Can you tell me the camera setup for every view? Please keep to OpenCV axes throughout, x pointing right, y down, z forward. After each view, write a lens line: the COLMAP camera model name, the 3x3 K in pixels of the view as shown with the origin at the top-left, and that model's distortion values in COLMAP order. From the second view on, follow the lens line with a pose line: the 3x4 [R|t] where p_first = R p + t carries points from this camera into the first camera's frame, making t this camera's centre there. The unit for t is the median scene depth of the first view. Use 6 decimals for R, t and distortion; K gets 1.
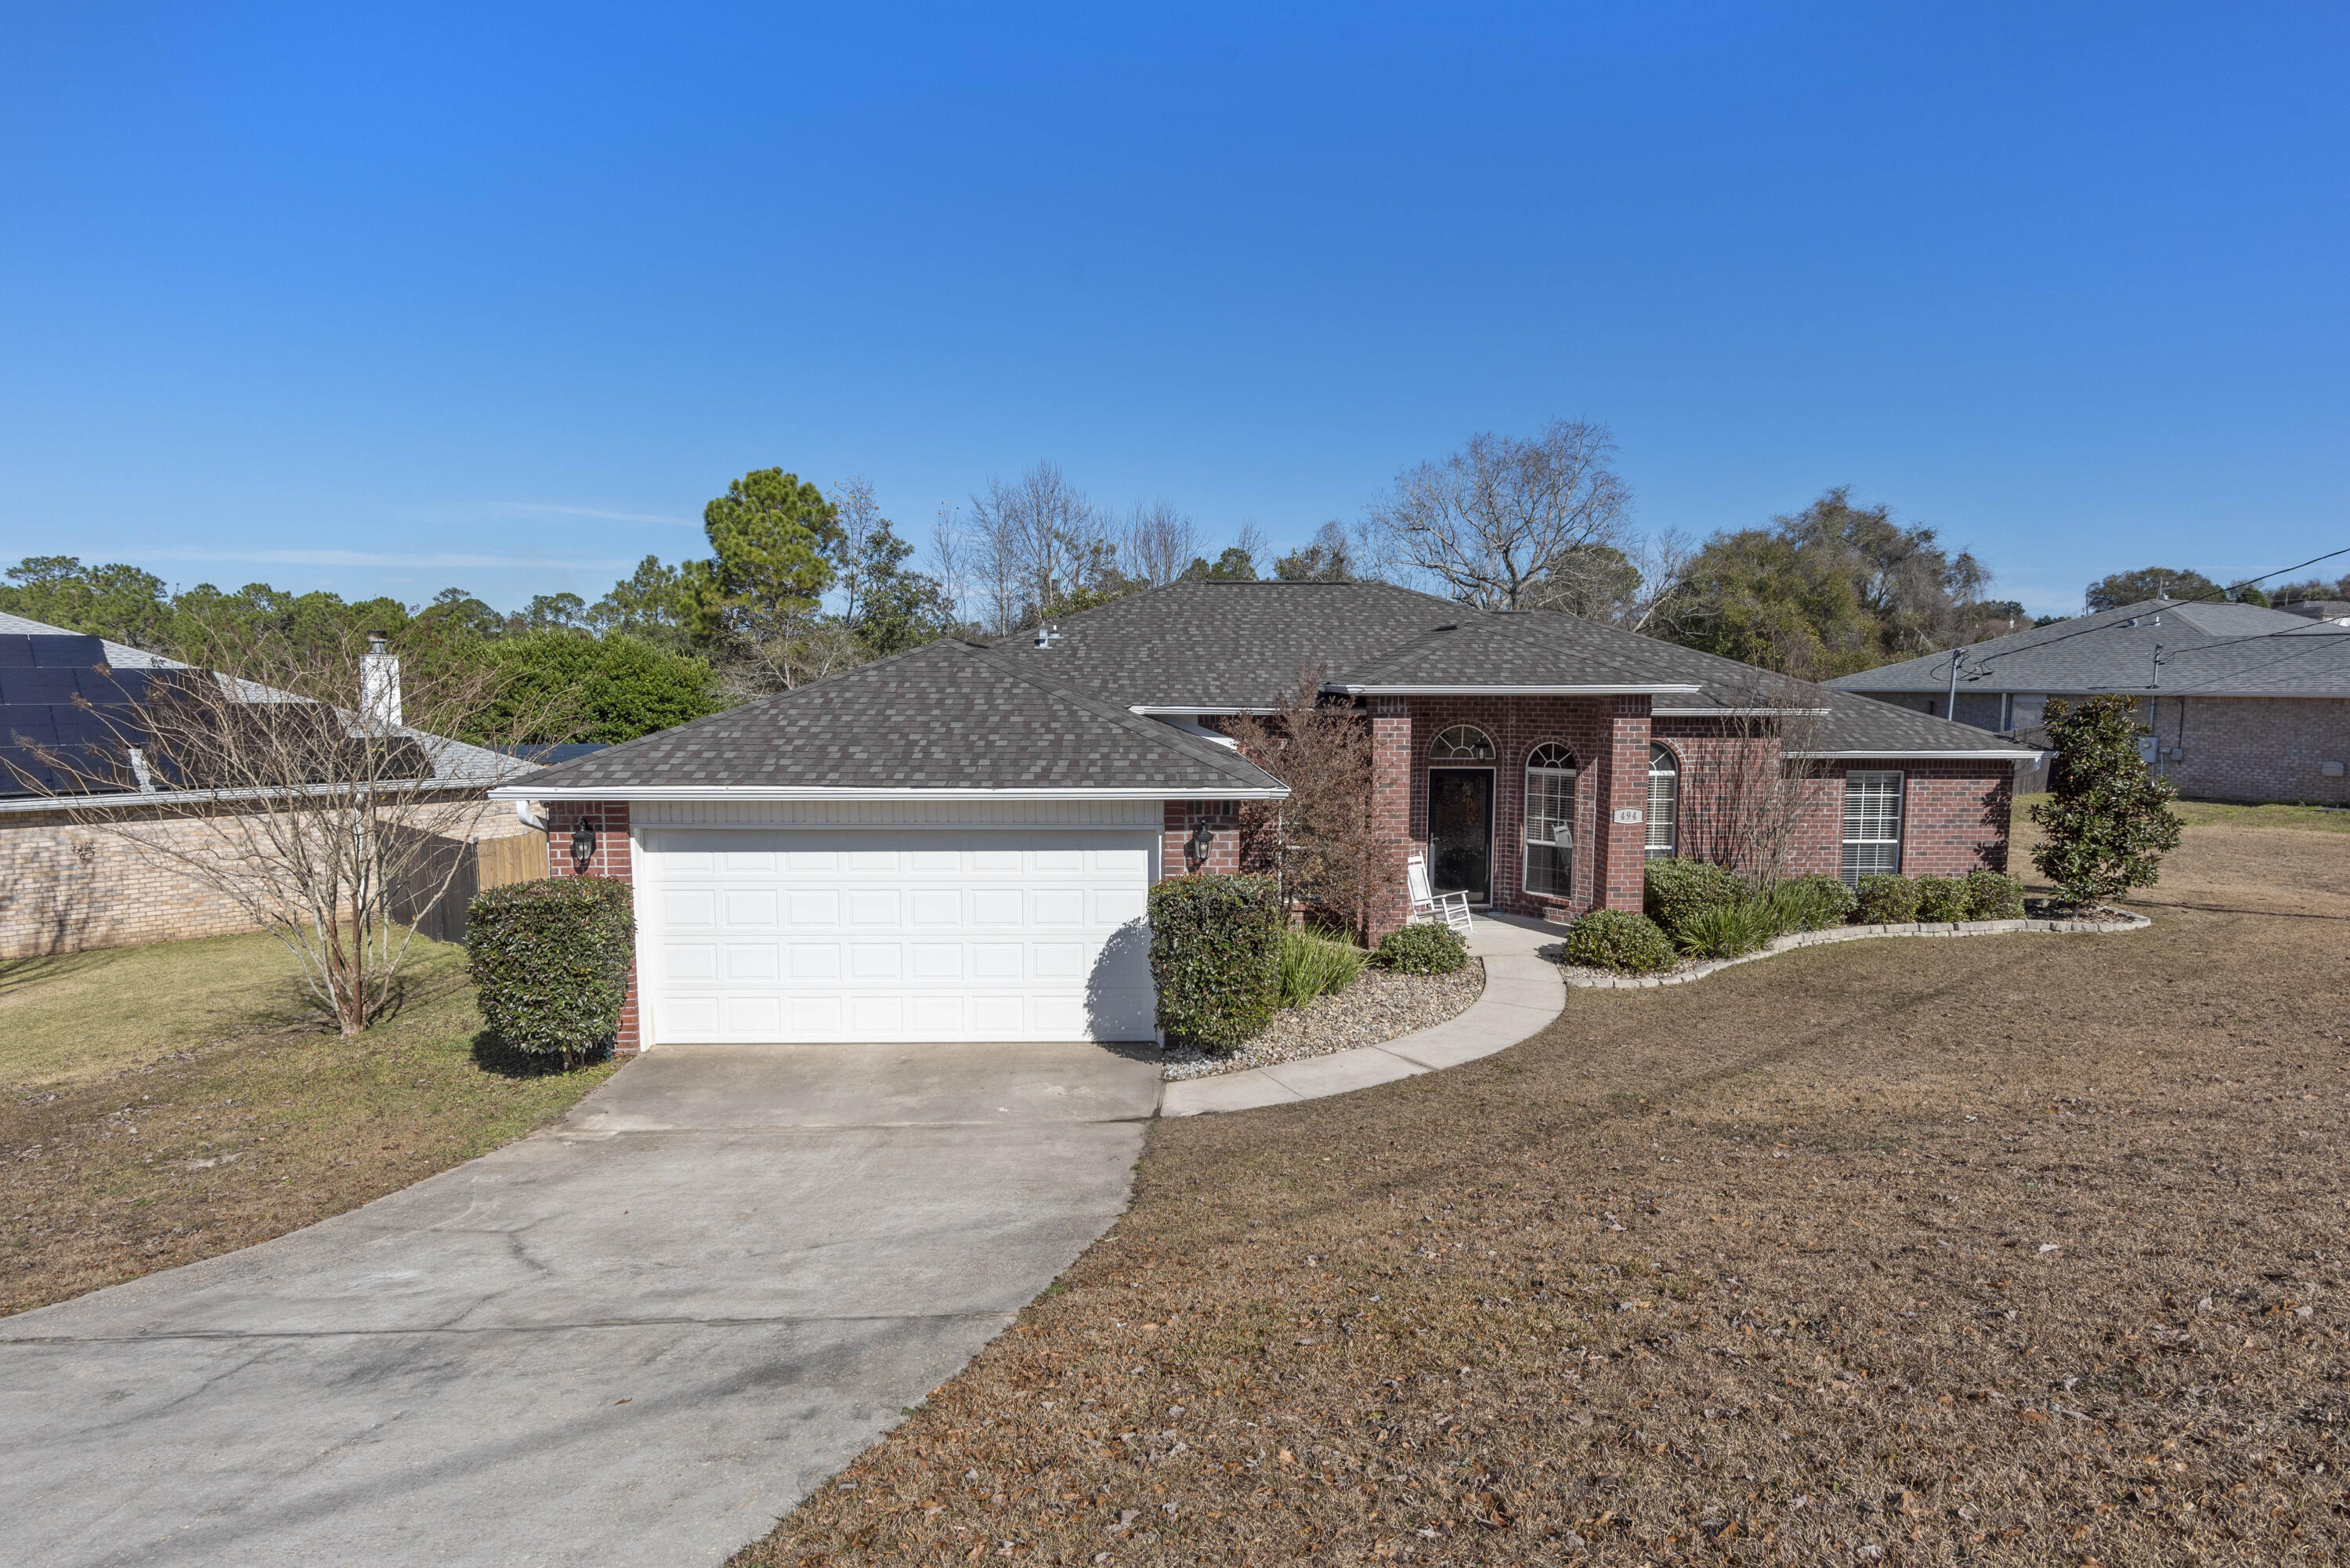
lens RADIAL K [[1173.0, 0, 1183.2], [0, 1173.0, 771.6], [0, 0, 1]] dist [0.002156, -0.000567]
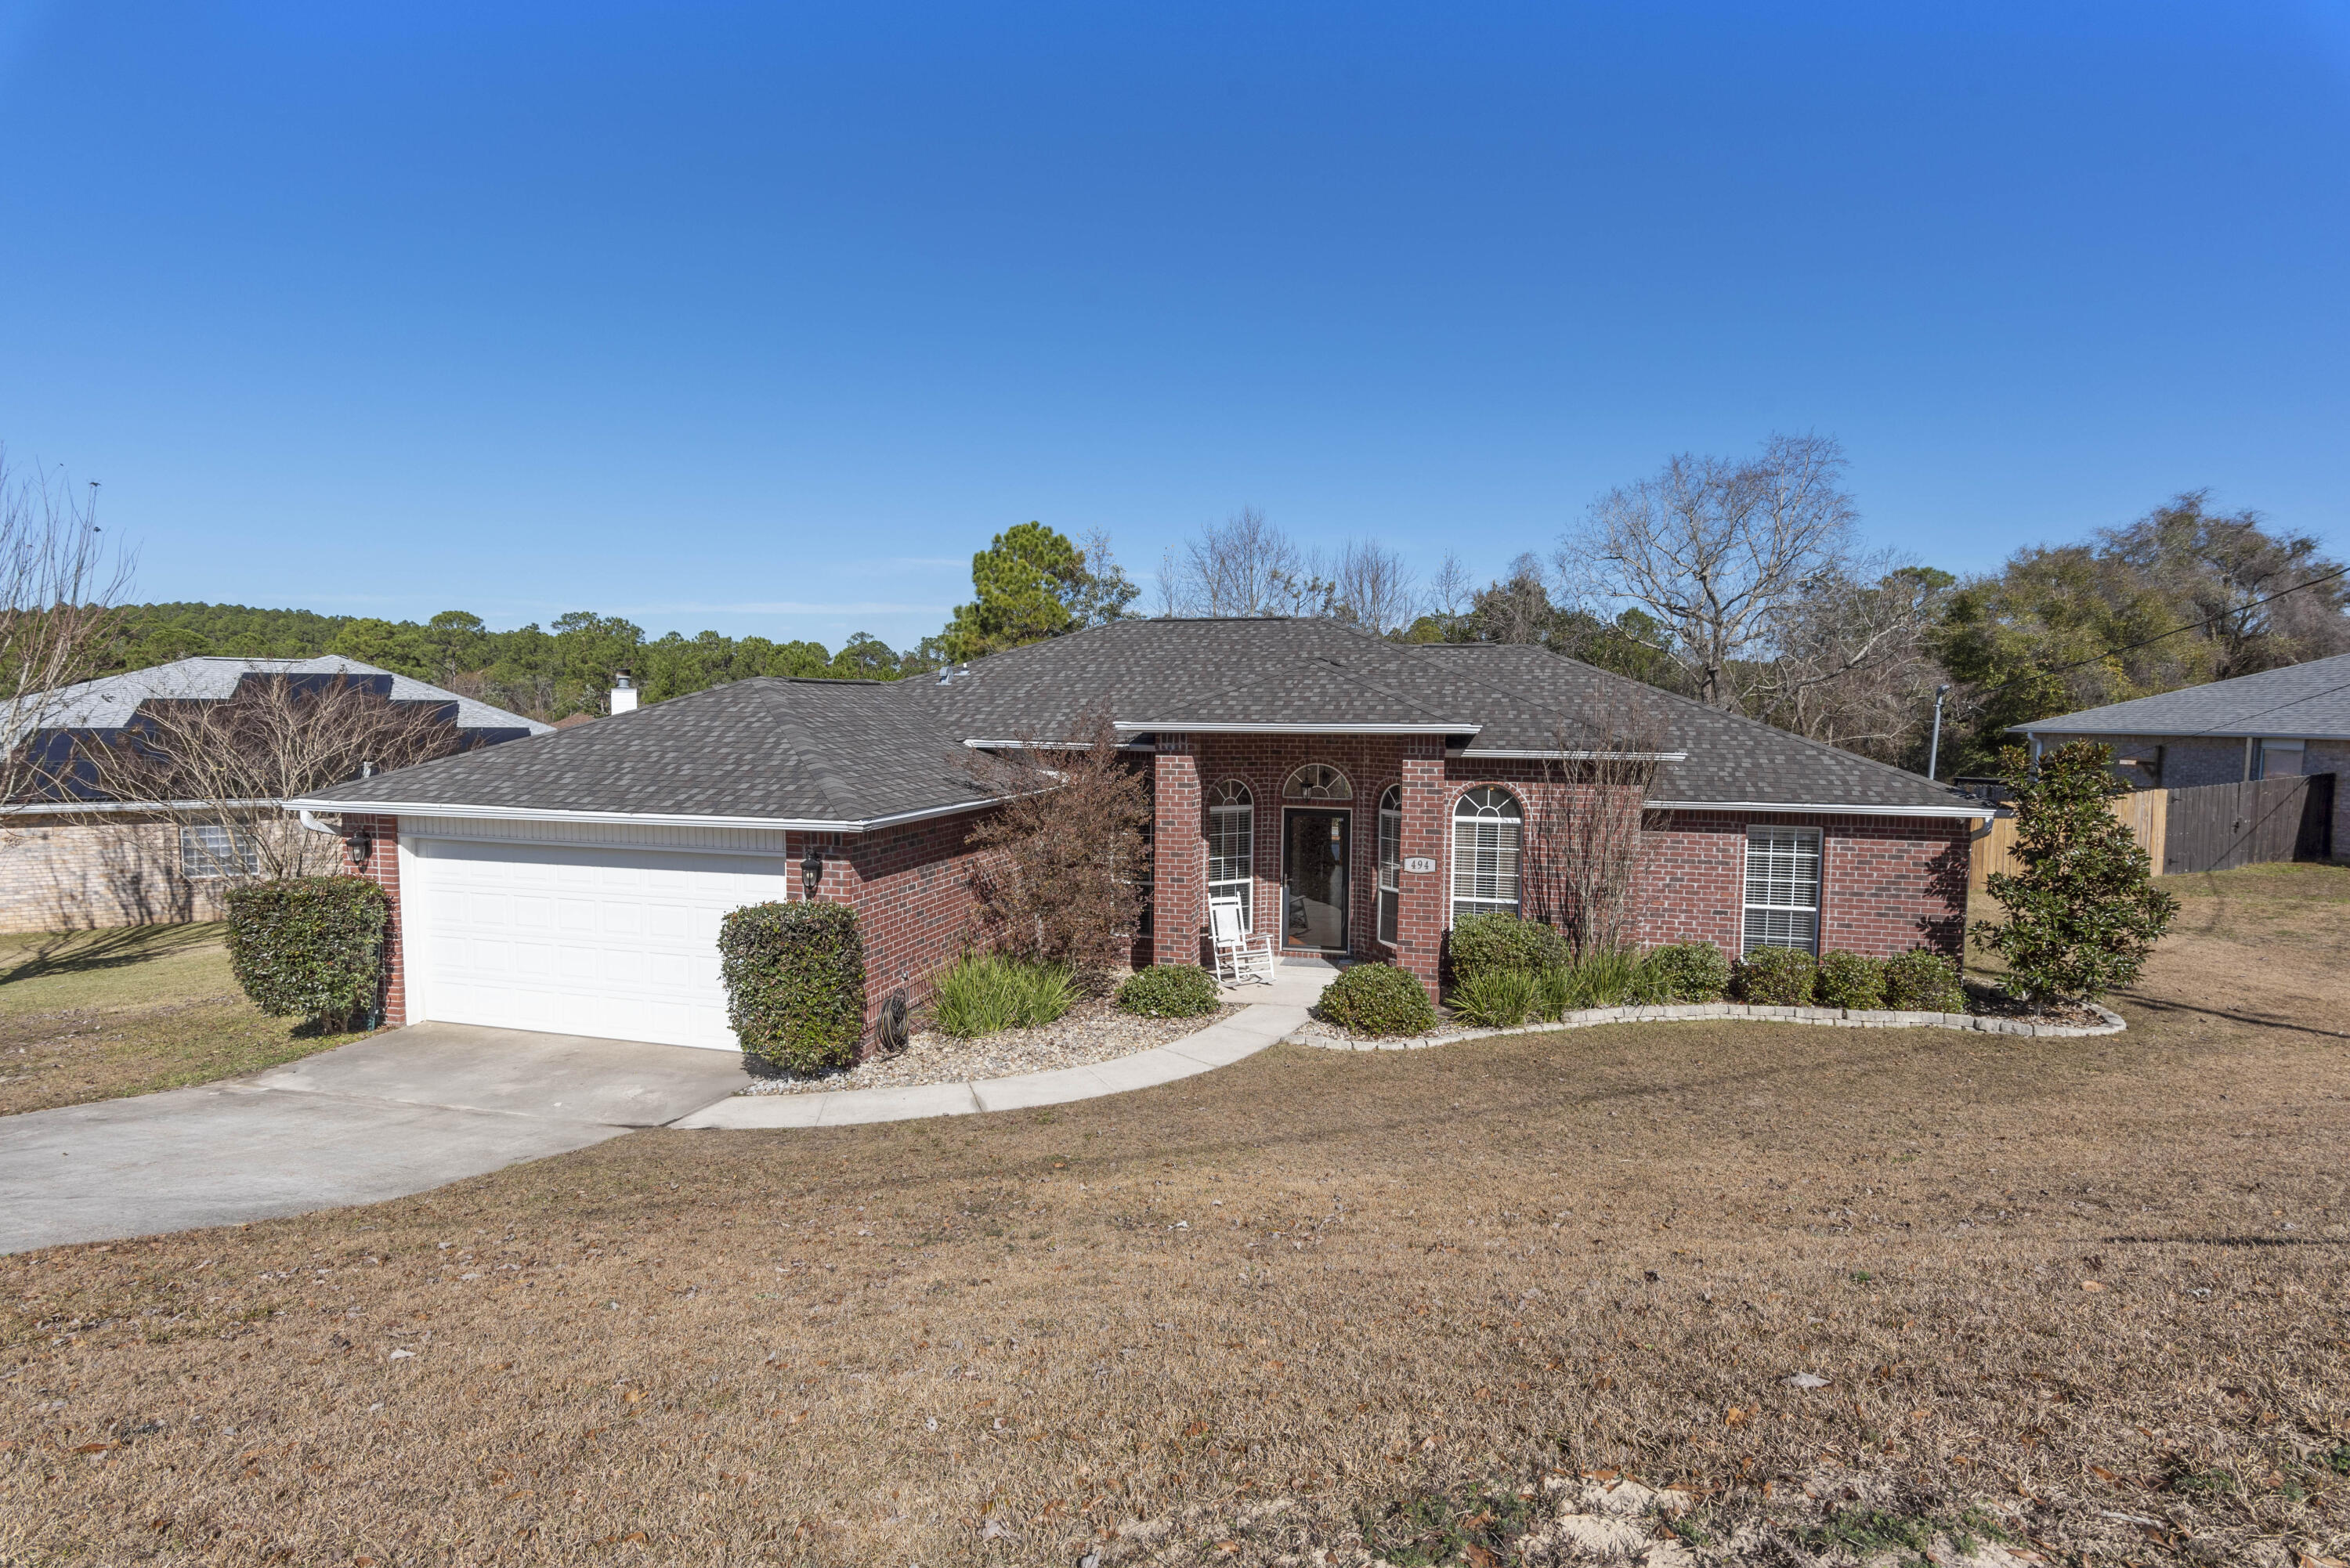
lens RADIAL K [[1116.7, 0, 1175.0], [0, 1116.7, 784.0], [0, 0, 1]] dist [0.001740, -0.000019]
pose [[0.958860, 0.024697, -0.282802, 0.407452], [-0.028520, 0.999549, -0.009409, -0.011503], [0.282442, 0.017088, 0.959132, 0.089599]]
